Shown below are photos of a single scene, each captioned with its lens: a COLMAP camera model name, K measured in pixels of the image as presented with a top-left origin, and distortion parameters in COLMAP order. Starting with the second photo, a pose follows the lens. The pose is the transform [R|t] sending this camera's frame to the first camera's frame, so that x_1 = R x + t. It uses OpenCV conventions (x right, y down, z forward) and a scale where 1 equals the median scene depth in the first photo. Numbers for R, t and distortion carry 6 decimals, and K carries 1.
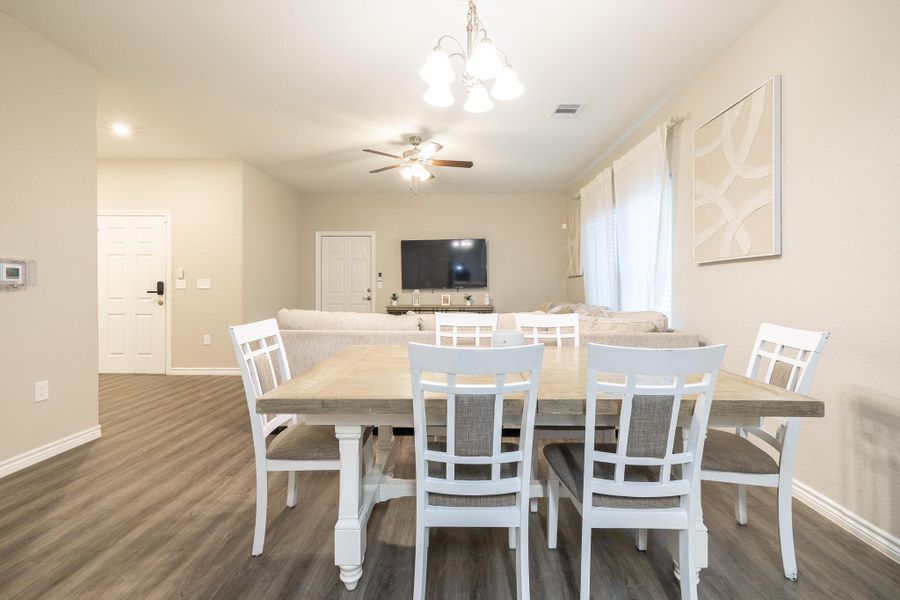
lens RADIAL K [[387.0, 0, 455.5], [0, 387.0, 285.6], [0, 0, 1]] dist [0.000098, 0.002033]
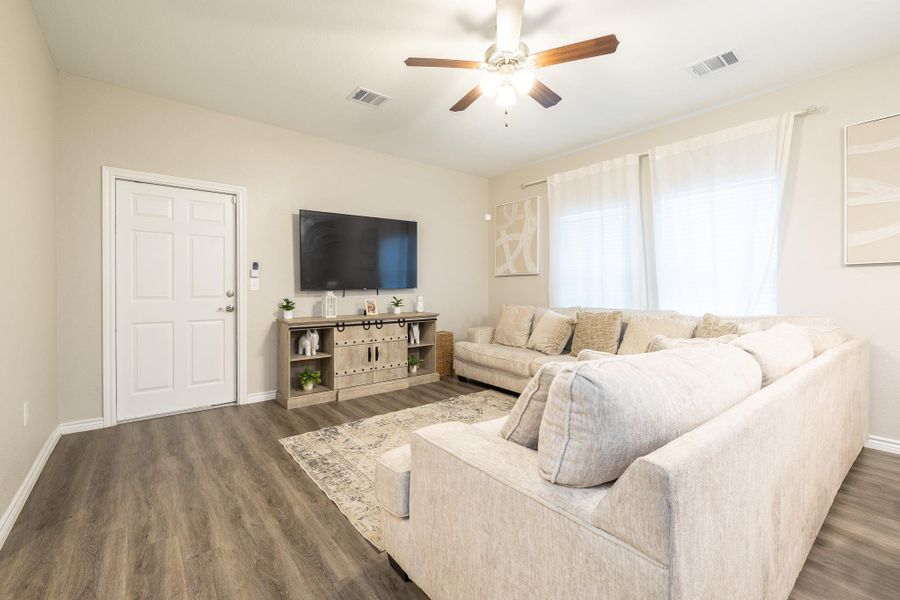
lens RADIAL K [[387.0, 0, 447.1], [0, 387.0, 287.8], [0, 0, 1]] dist [0.000098, 0.002033]
pose [[0.774128, -0.002572, 0.633023, -0.465448], [-0.002814, 0.999968, 0.007504, -0.001699], [-0.633022, -0.007590, 0.774096, 0.539788]]
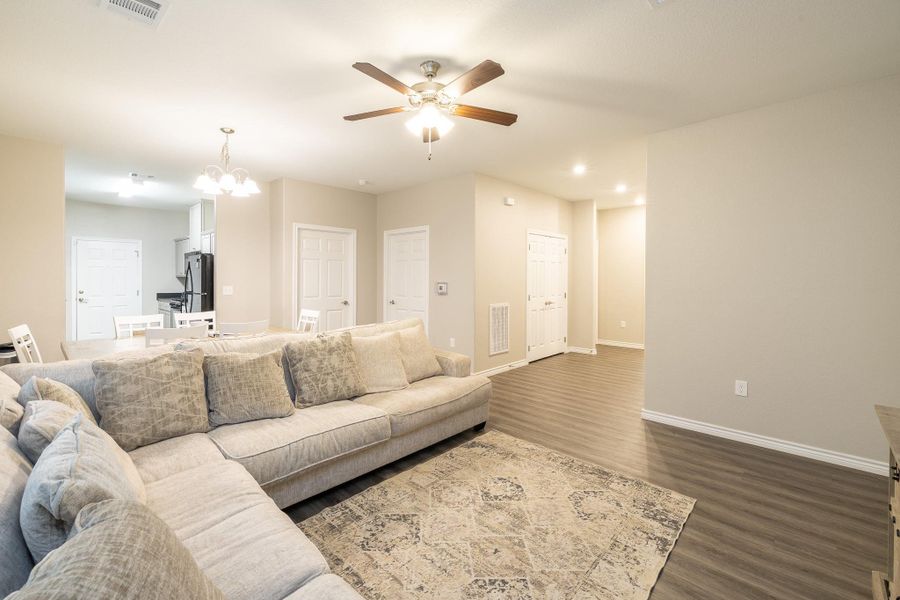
lens RADIAL K [[387.0, 0, 437.7], [0, 387.0, 280.4], [0, 0, 1]] dist [0.000098, 0.002033]
pose [[-0.691576, -0.001185, -0.722303, 0.287405], [-0.002679, 0.999996, 0.000925, -0.041636], [0.722299, 0.002574, -0.691576, 1.257563]]
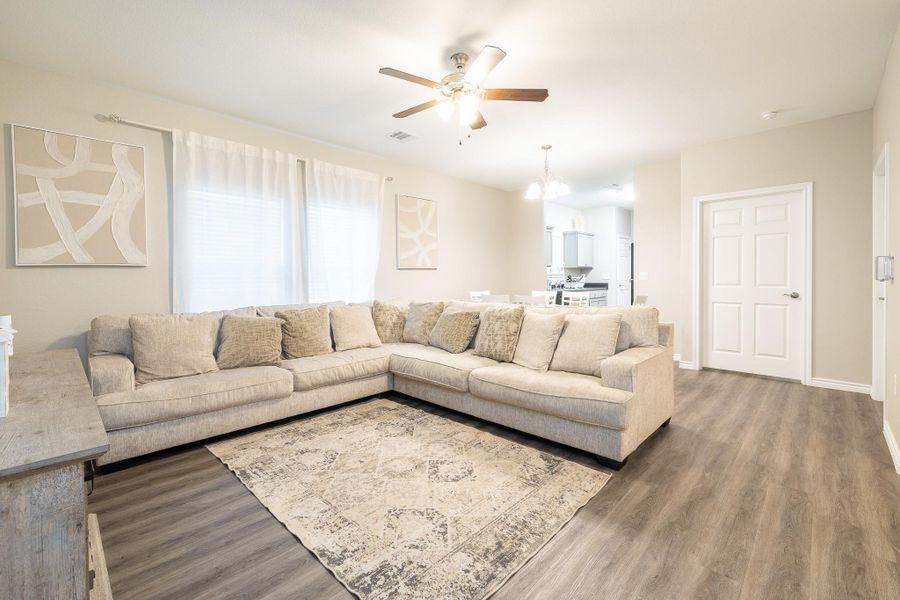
lens RADIAL K [[387.0, 0, 440.6], [0, 387.0, 280.7], [0, 0, 1]] dist [0.000098, 0.002033]
pose [[-0.720167, -0.003961, 0.693790, -0.471231], [0.003795, 0.999946, 0.009647, -0.009534], [-0.693791, 0.009580, -0.720113, 1.322652]]
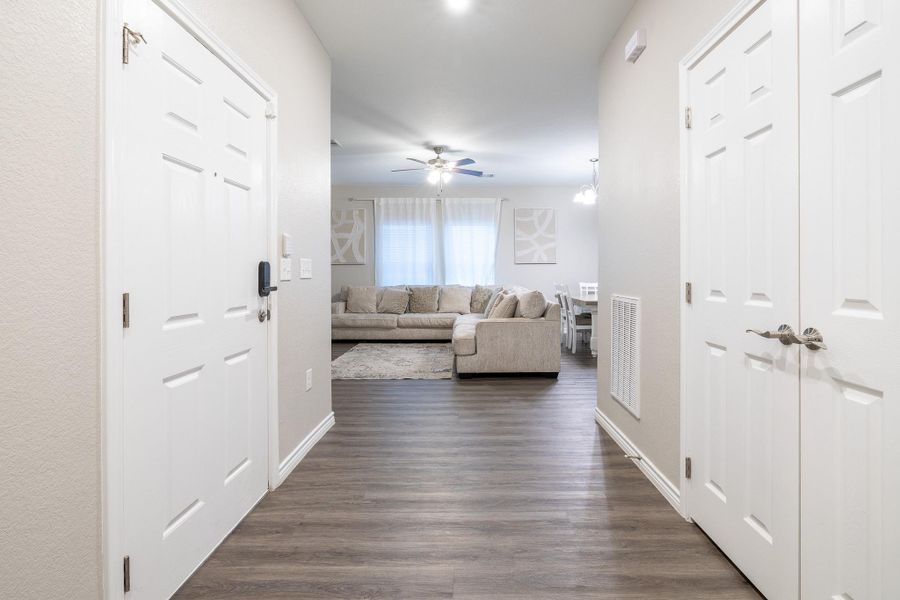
lens RADIAL K [[413.4, 0, 476.5], [0, 413.4, 274.0], [0, 0, 1]] dist [-0.026838, -0.000054]
pose [[-0.032445, -0.006518, 0.999452, -1.211362], [-0.002980, 0.999975, 0.006424, -0.003222], [-0.999469, -0.002770, -0.032464, 0.814255]]
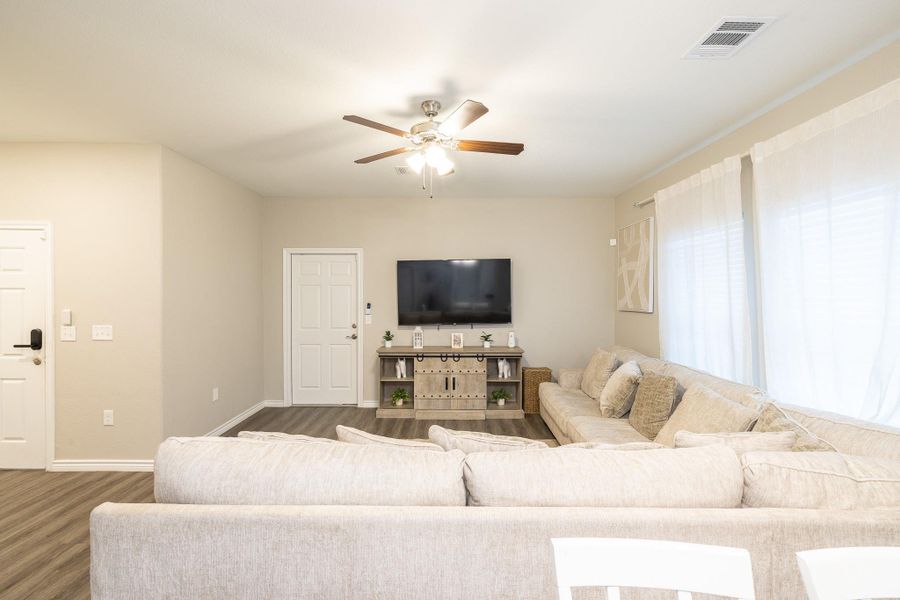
lens RADIAL K [[387.0, 0, 442.8], [0, 387.0, 296.0], [0, 0, 1]] dist [0.000098, 0.002033]
pose [[0.999983, 0.001770, 0.005529, -0.077072], [-0.001839, 0.999920, 0.012528, -0.078058], [-0.005506, -0.012537, 0.999906, 0.344915]]
